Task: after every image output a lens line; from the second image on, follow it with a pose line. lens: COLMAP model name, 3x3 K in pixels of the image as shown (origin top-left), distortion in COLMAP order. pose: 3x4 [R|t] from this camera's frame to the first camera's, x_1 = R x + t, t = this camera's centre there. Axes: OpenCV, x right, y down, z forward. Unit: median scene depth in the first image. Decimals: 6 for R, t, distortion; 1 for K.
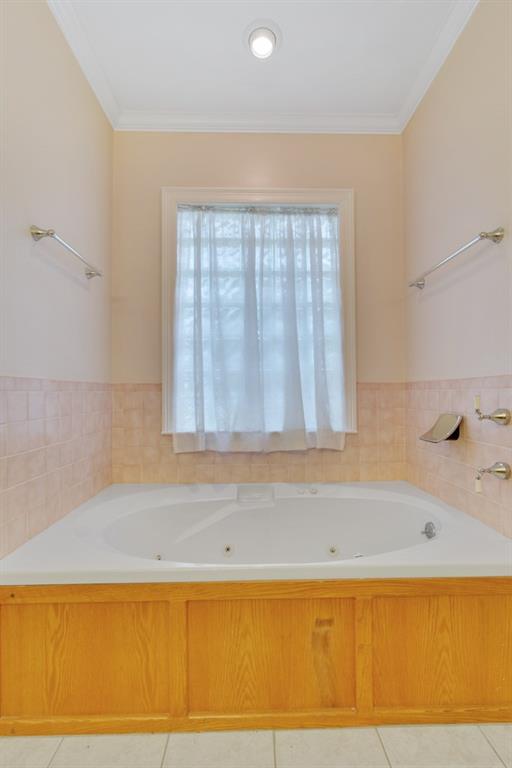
lens RADIAL K [[353.1, 0, 256.0], [0, 353.1, 384.0], [0, 0, 1]] dist [0.001540, -0.000020]
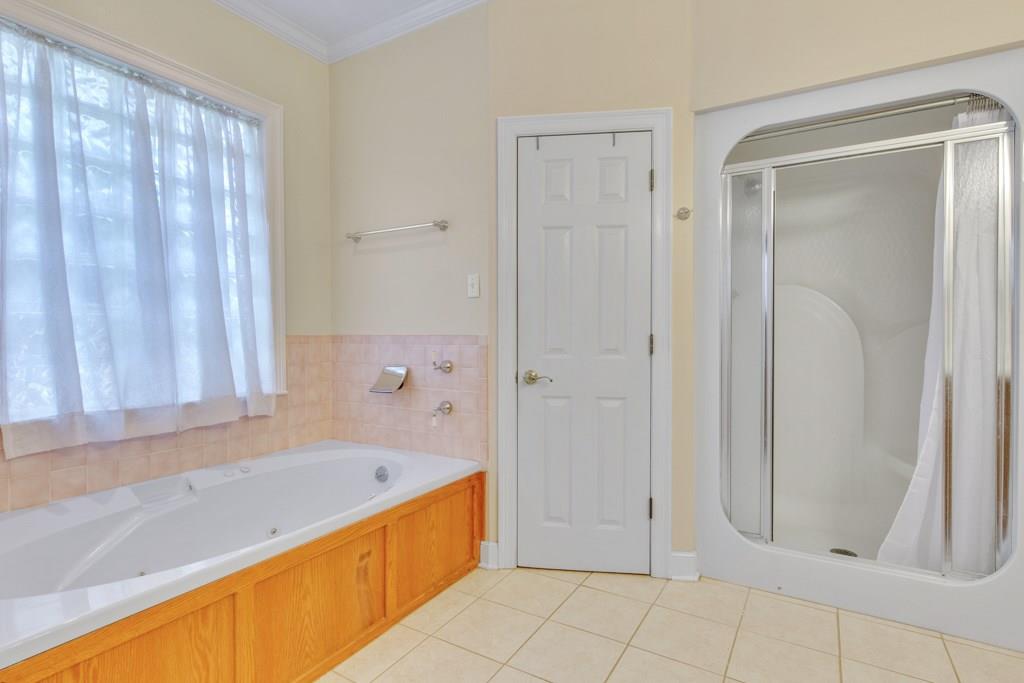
lens RADIAL K [[504.9, 0, 505.8], [0, 504.9, 337.4], [0, 0, 1]] dist [0.003482, 0.000167]
pose [[0.542652, -0.003625, 0.839950, -0.481785], [-0.021028, 0.999619, 0.017899, -0.033988], [-0.839694, -0.027375, 0.542369, -0.125597]]
